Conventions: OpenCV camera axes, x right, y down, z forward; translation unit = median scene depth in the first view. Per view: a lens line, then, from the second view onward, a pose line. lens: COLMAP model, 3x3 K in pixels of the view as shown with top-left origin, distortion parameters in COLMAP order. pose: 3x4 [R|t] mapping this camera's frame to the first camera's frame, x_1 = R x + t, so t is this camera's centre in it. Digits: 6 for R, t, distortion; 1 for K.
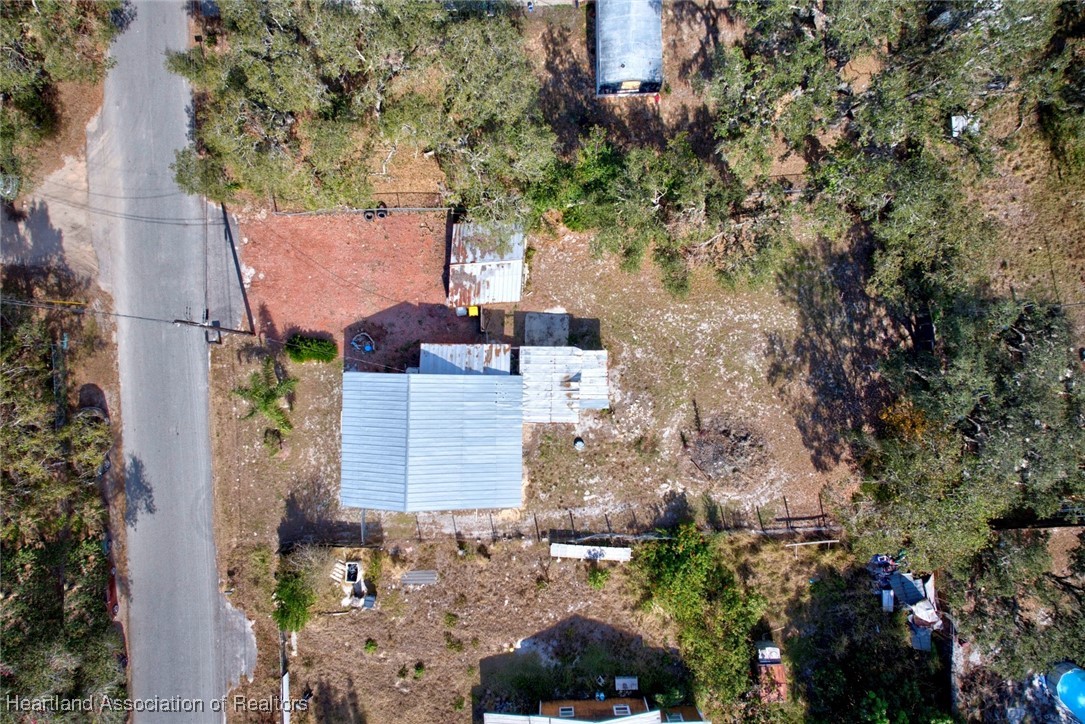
lens RADIAL K [[721.3, 0, 542.5], [0, 721.3, 362.0], [0, 0, 1]] dist [0.065219, -0.032883]
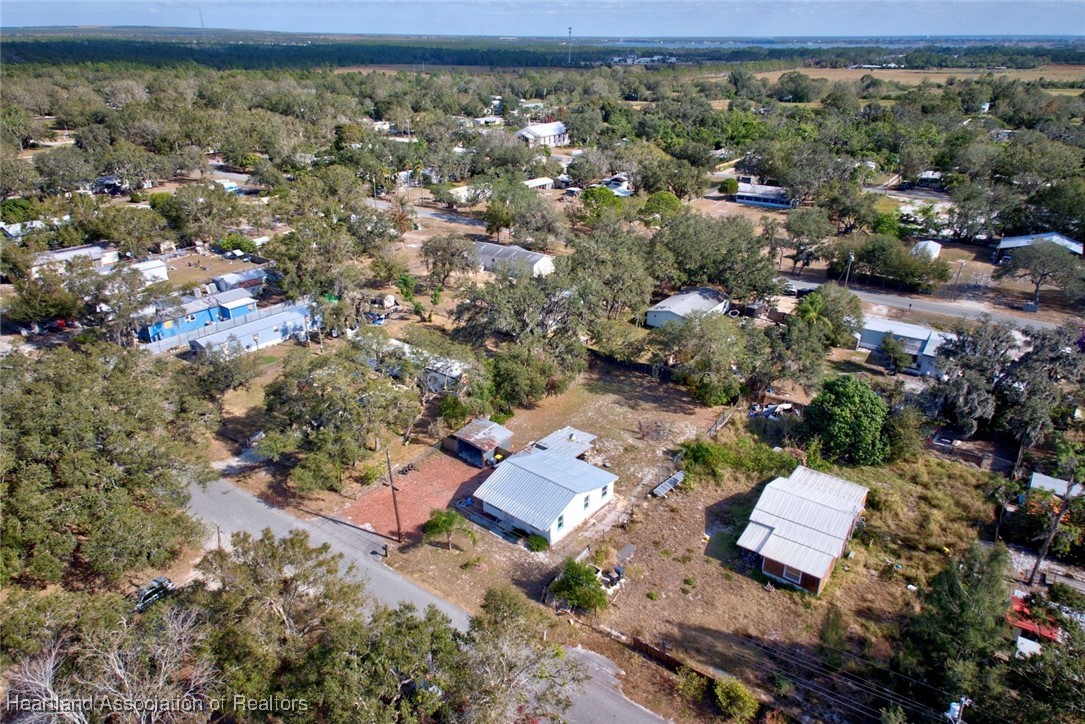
lens RADIAL K [[721.3, 0, 542.5], [0, 721.3, 362.0], [0, 0, 1]] dist [0.065219, -0.032883]
pose [[0.613698, -0.307404, 0.727240, -1.096583], [0.789265, 0.263205, -0.554783, 0.808124], [-0.020870, 0.914454, 0.404151, 0.170282]]
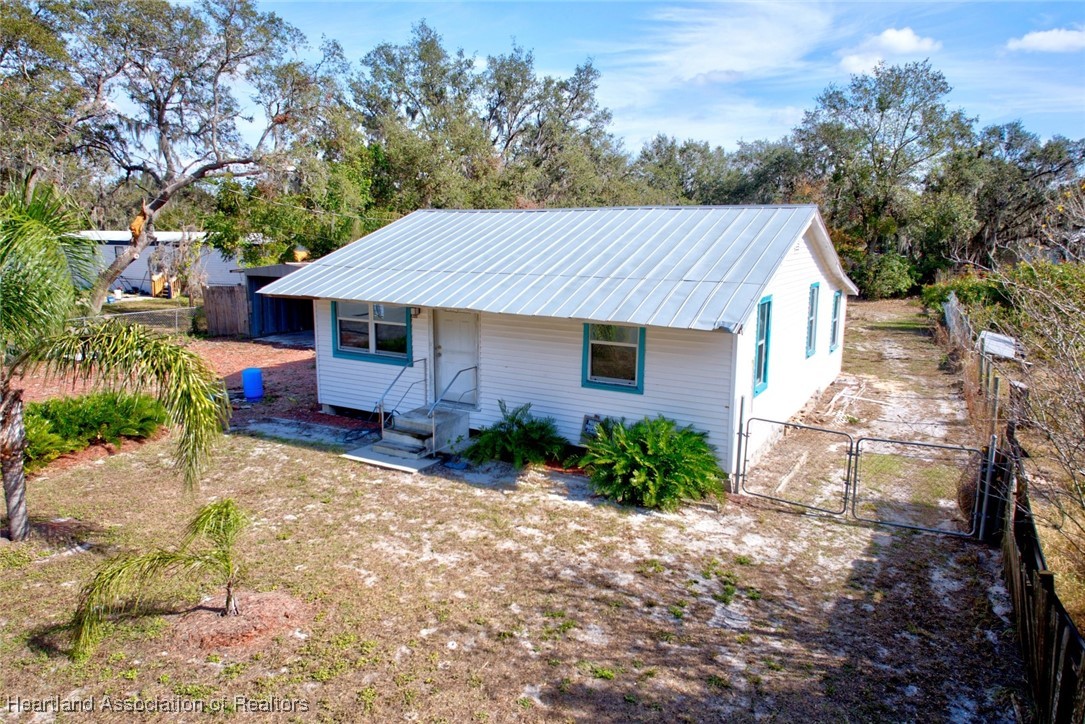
lens RADIAL K [[721.3, 0, 542.5], [0, 721.3, 362.0], [0, 0, 1]] dist [0.065219, -0.032883]
pose [[0.479484, -0.145420, 0.865418, -0.443085], [0.876938, 0.116250, -0.466333, 0.229405], [-0.032791, 0.982517, 0.183264, 0.929597]]
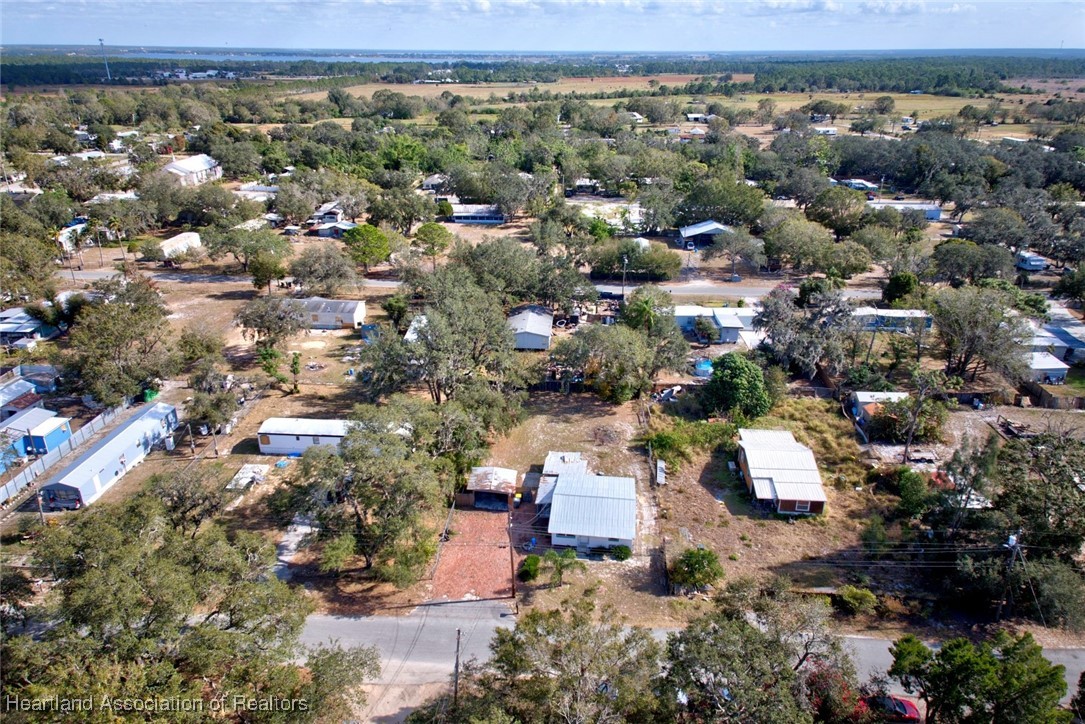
lens RADIAL K [[721.3, 0, 542.5], [0, 721.3, 362.0], [0, 0, 1]] dist [0.065219, -0.032883]
pose [[0.098221, -0.379813, 0.919834, -1.480634], [0.995093, 0.048550, -0.086210, 0.111519], [-0.011914, 0.923789, 0.382718, 0.073696]]
